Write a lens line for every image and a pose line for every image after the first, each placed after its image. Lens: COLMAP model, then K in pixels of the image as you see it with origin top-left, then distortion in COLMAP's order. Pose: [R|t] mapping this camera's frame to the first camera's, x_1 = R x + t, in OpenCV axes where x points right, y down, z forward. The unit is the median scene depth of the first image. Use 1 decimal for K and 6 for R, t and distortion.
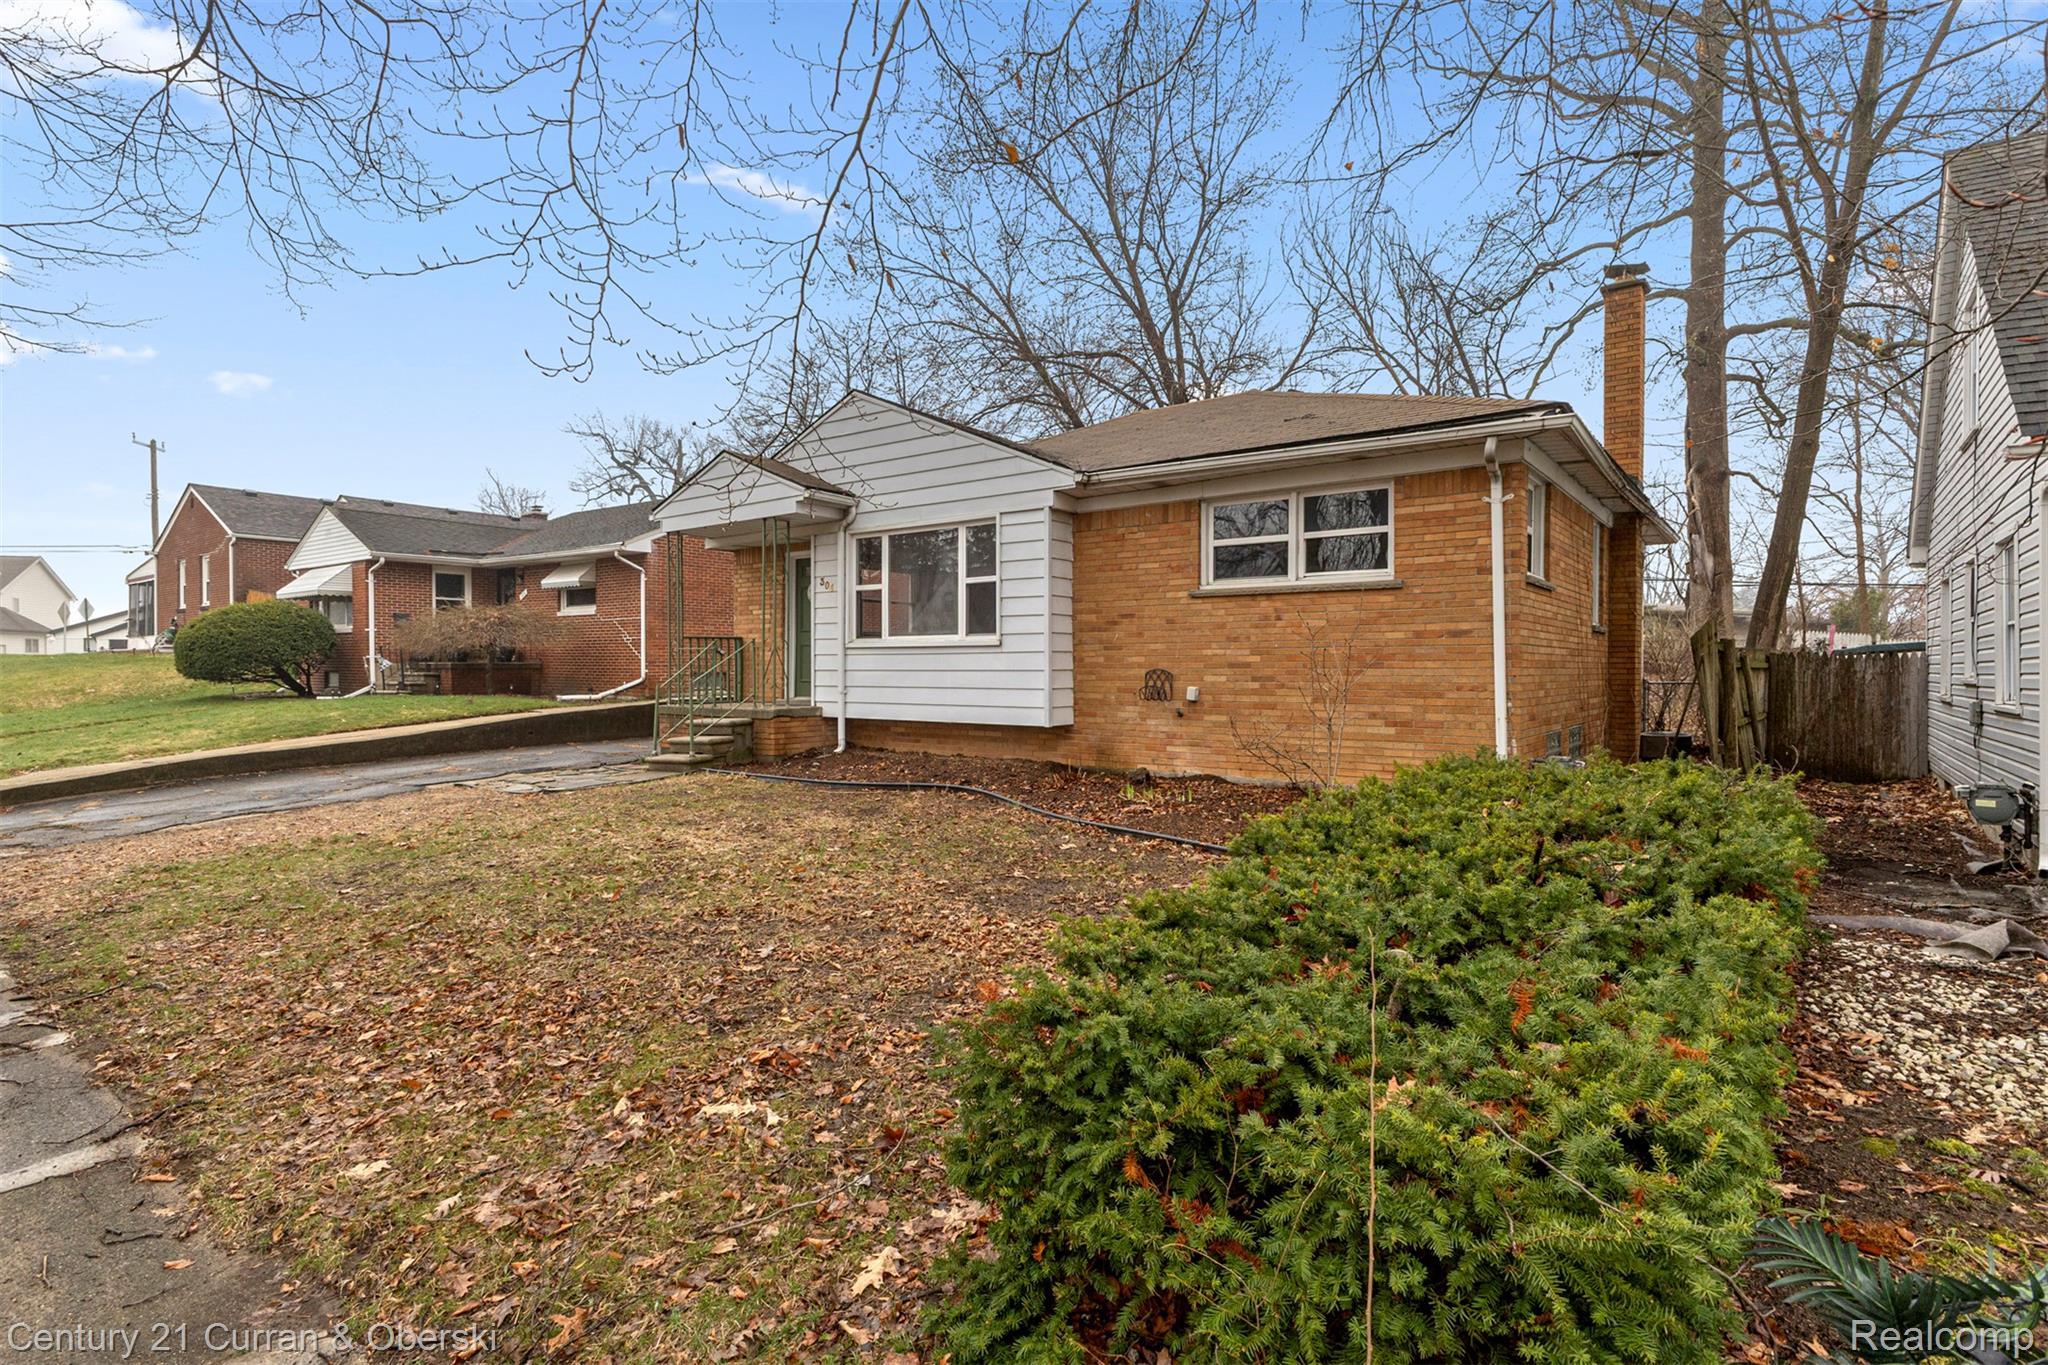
lens RADIAL K [[1002.1, 0, 1027.4], [0, 1002.1, 678.9], [0, 0, 1]] dist [0.005778, 0.000354]
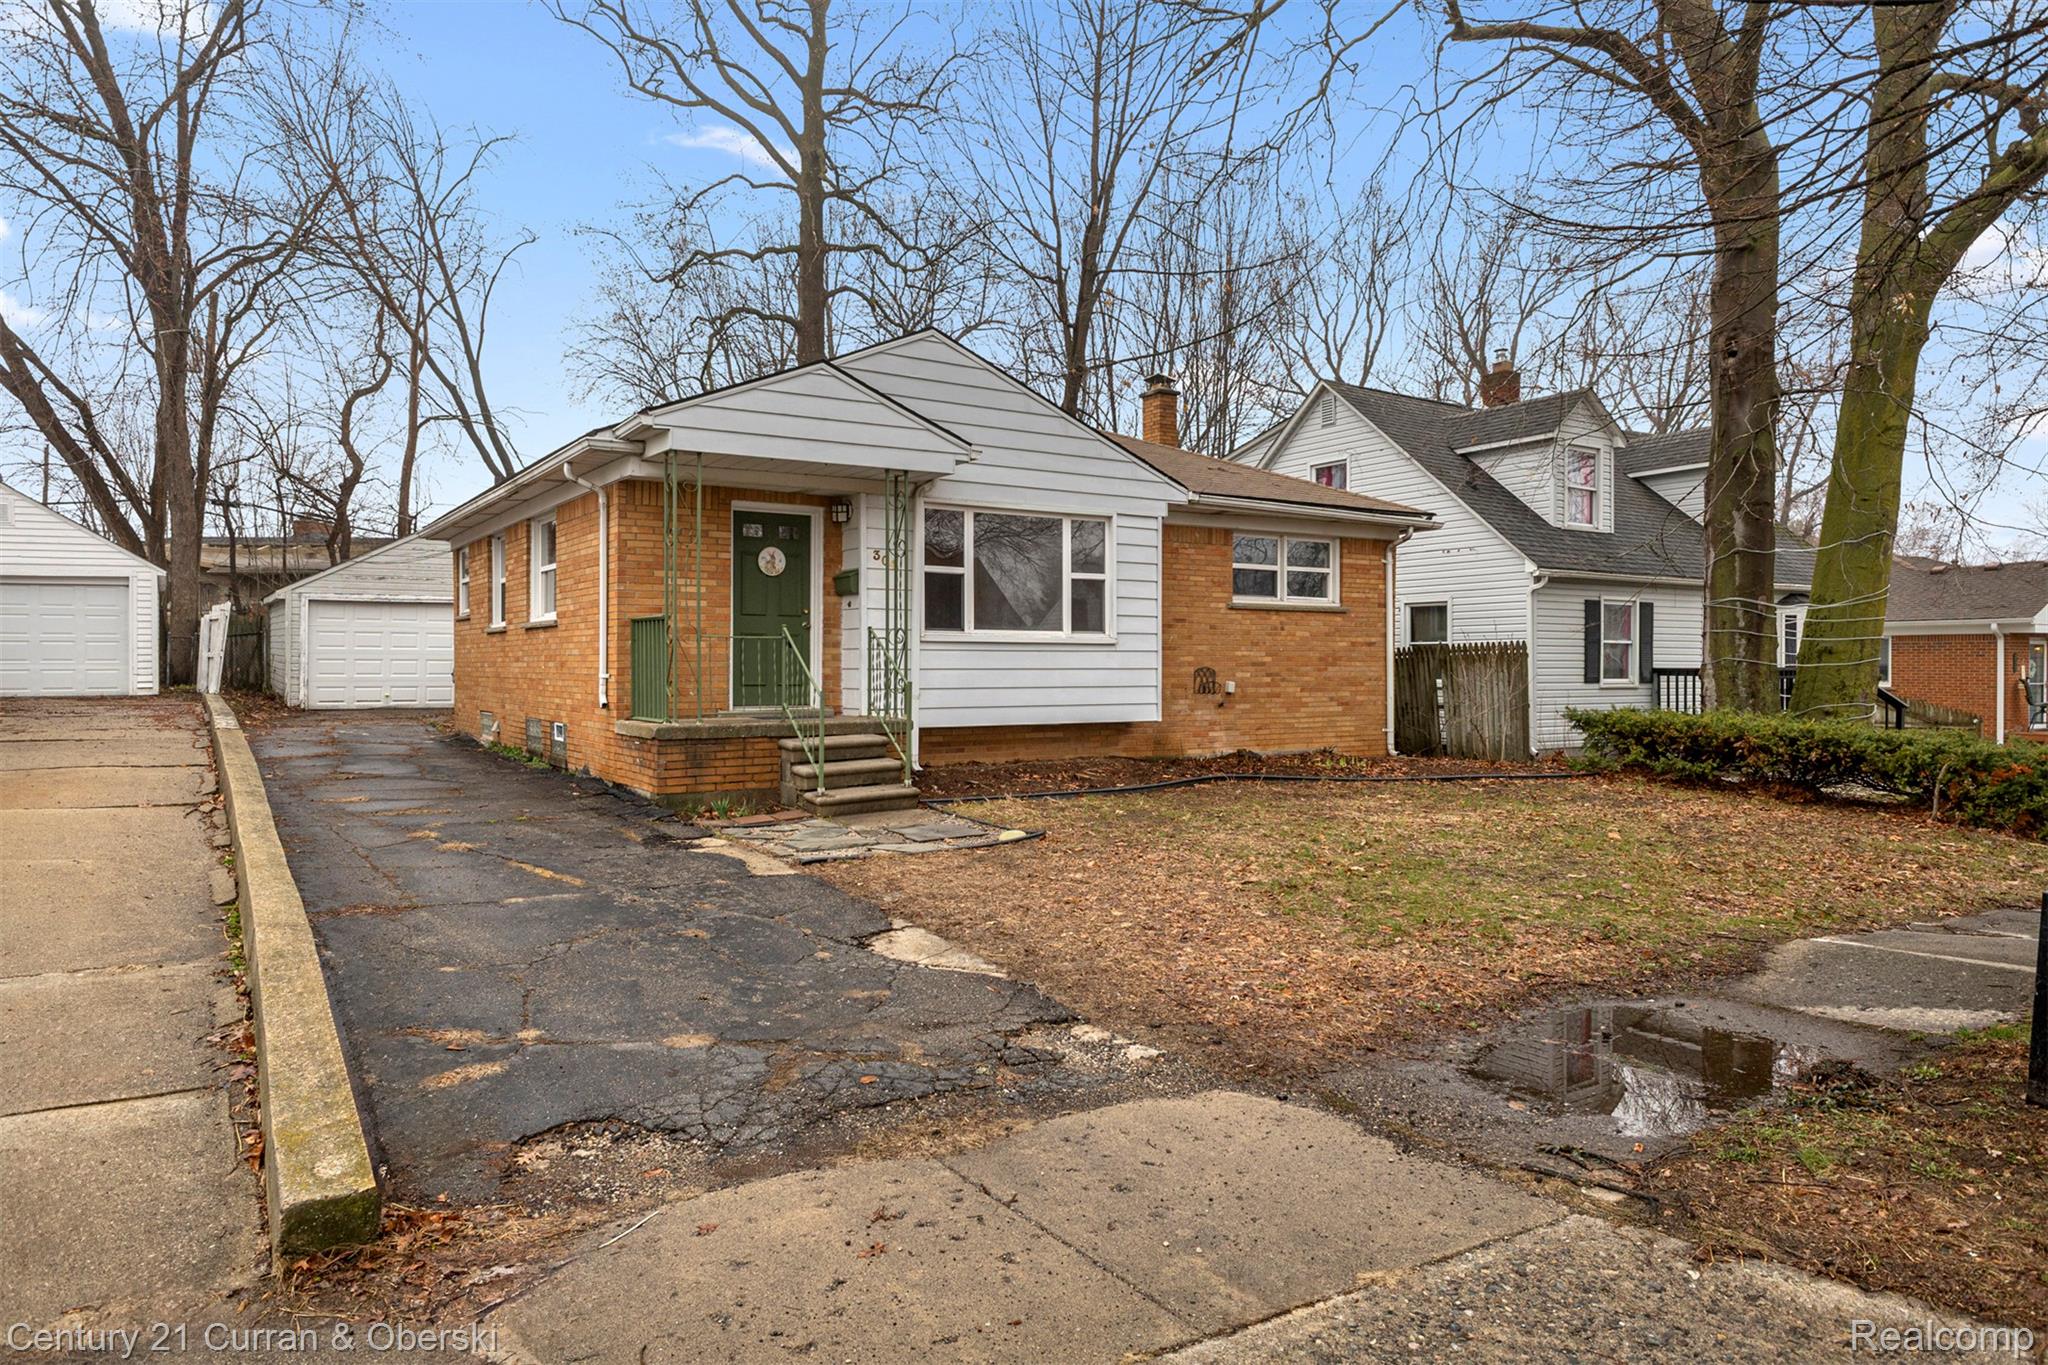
lens RADIAL K [[1293.4, 0, 1028.1], [0, 1293.4, 676.8], [0, 0, 1]] dist [0.007459, -0.002047]
pose [[0.339855, -0.007828, 0.940445, -1.275029], [0.009364, 0.999944, 0.004939, -0.007327], [-0.940431, 0.007128, 0.339909, 0.631267]]
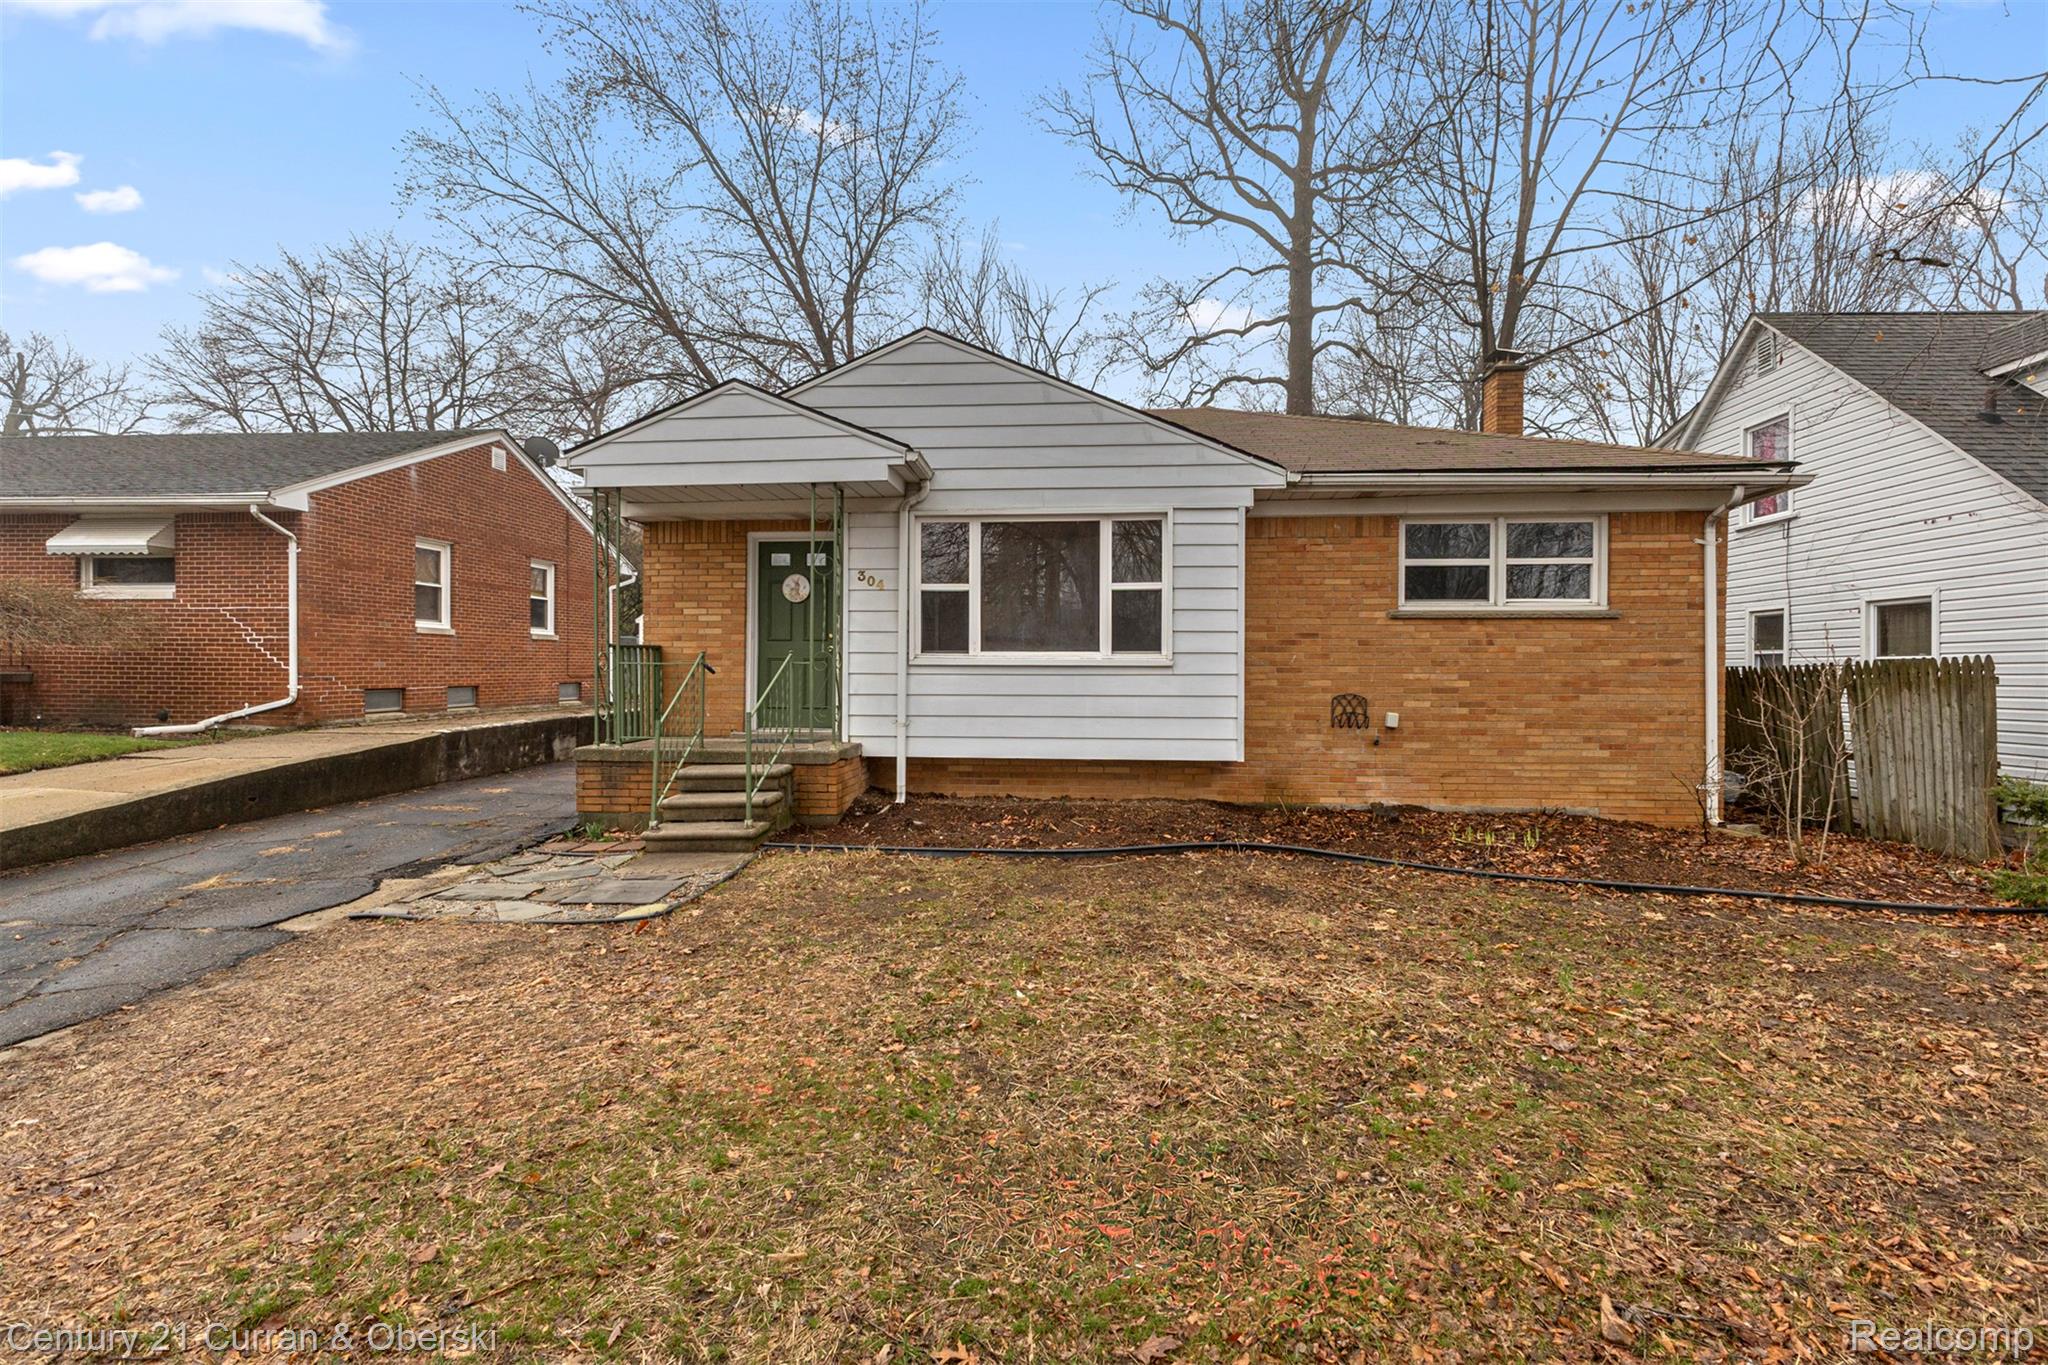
lens RADIAL K [[933.6, 0, 1019.7], [0, 933.6, 680.6], [0, 0, 1]] dist [-0.002803, -0.000478]
pose [[0.850072, -0.002593, 0.526660, -0.542854], [0.002468, 0.999997, 0.000939, -0.021905], [-0.526660, 0.000502, 0.850076, 0.396620]]
